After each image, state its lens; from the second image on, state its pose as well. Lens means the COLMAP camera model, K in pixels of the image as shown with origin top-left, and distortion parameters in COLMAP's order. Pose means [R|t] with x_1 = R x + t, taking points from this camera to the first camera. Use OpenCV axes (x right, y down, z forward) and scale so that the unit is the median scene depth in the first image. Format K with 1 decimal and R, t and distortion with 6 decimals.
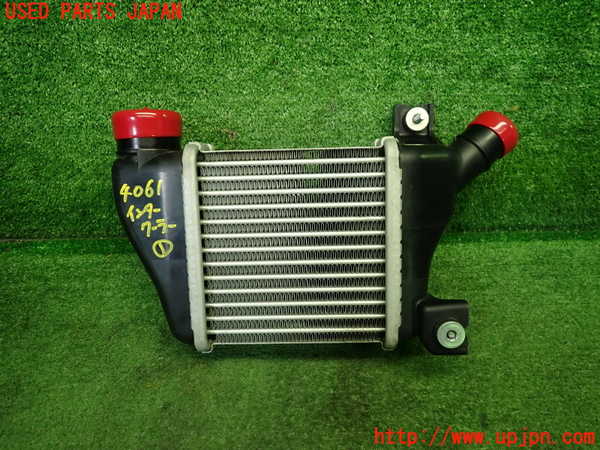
lens RADIAL K [[437.0, 0, 298.8], [0, 437.0, 224.1], [0, 0, 1]] dist [0.009345, -0.000212]
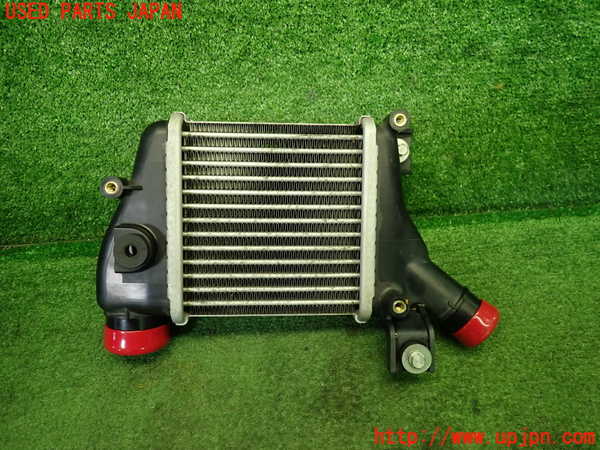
lens RADIAL K [[437.0, 0, 298.8], [0, 437.0, 223.5], [0, 0, 1]] dist [0.009345, -0.000212]
pose [[0.998492, -0.052676, -0.015425, 0.053610], [0.053289, 0.997676, 0.042458, -0.027849], [0.013153, -0.043216, 0.998979, 0.016638]]
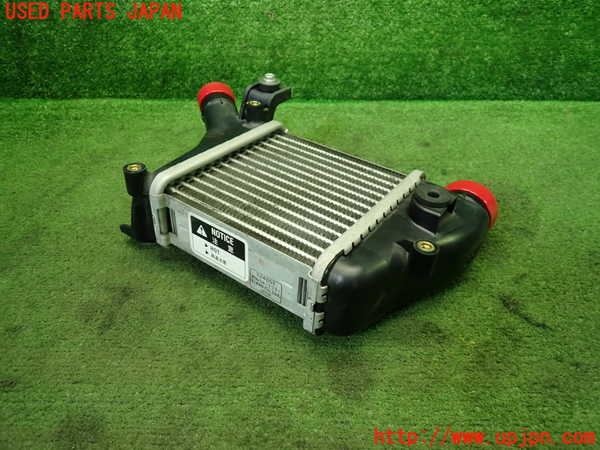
lens RADIAL K [[437.0, 0, 301.1], [0, 437.0, 226.0], [0, 0, 1]] dist [0.009345, -0.000212]
pose [[0.997284, 0.023182, -0.069909, 0.071344], [-0.036279, 0.980657, -0.192342, 0.841946], [0.064098, 0.194356, 0.978835, -0.316641]]
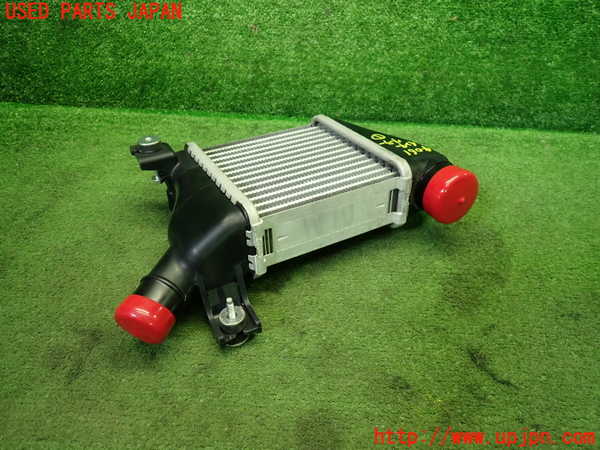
lens RADIAL K [[437.0, 0, 300.4], [0, 437.0, 225.2], [0, 0, 1]] dist [0.009345, -0.000212]
pose [[0.997864, 0.059632, -0.026682, 0.076835], [-0.063037, 0.986123, -0.153586, 0.698156], [0.017153, 0.154940, 0.987775, -0.336488]]
